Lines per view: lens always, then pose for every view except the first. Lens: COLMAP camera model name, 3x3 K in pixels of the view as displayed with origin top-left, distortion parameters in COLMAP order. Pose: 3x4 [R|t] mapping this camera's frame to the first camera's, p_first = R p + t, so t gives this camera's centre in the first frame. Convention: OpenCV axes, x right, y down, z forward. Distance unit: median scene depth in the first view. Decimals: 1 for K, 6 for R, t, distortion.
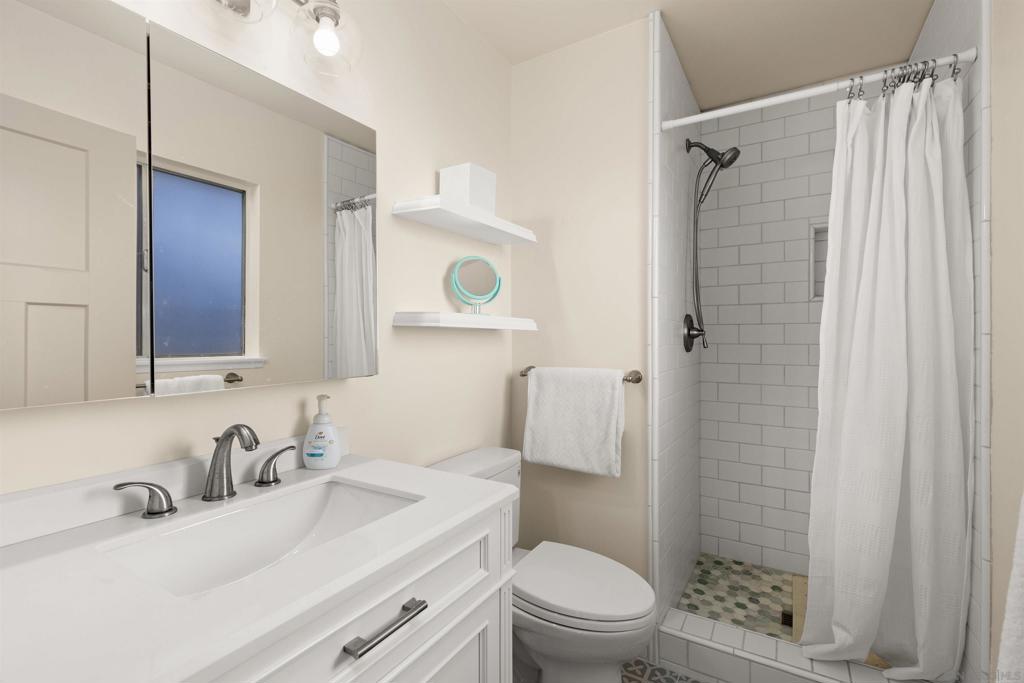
lens RADIAL K [[458.8, 0, 505.6], [0, 458.8, 342.6], [0, 0, 1]] dist [0.007394, -0.002123]
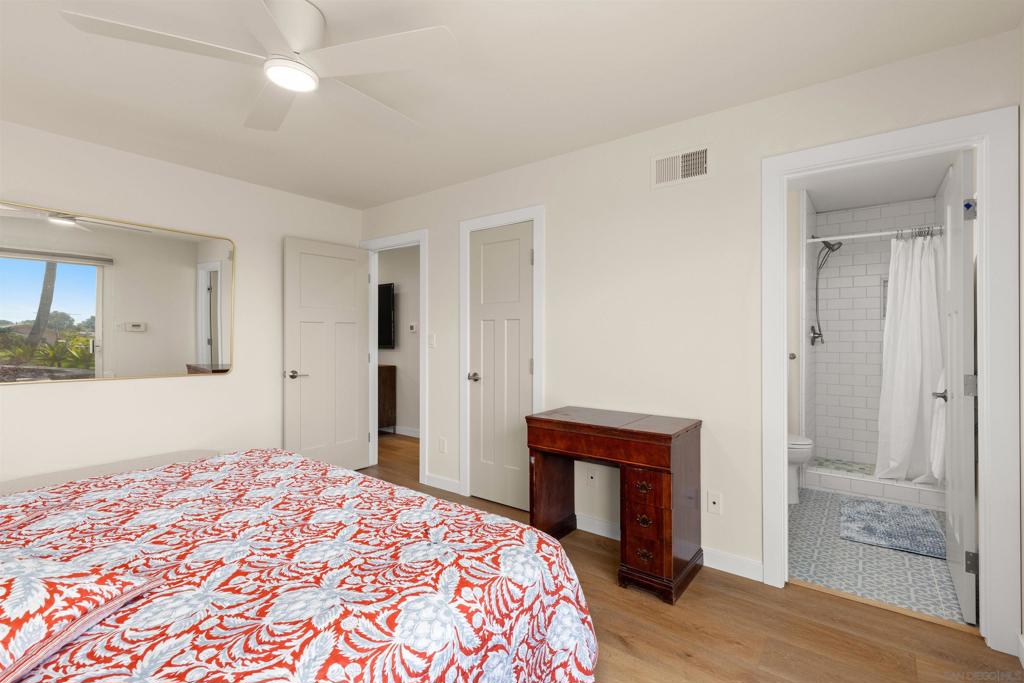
lens RADIAL K [[458.8, 0, 520.3], [0, 458.8, 338.2], [0, 0, 1]] dist [0.007394, -0.002123]
pose [[0.996272, 0.001224, -0.086253, -0.683576], [-0.001231, 0.999999, -0.000024, -0.009349], [0.086253, 0.000130, 0.996273, -1.066576]]
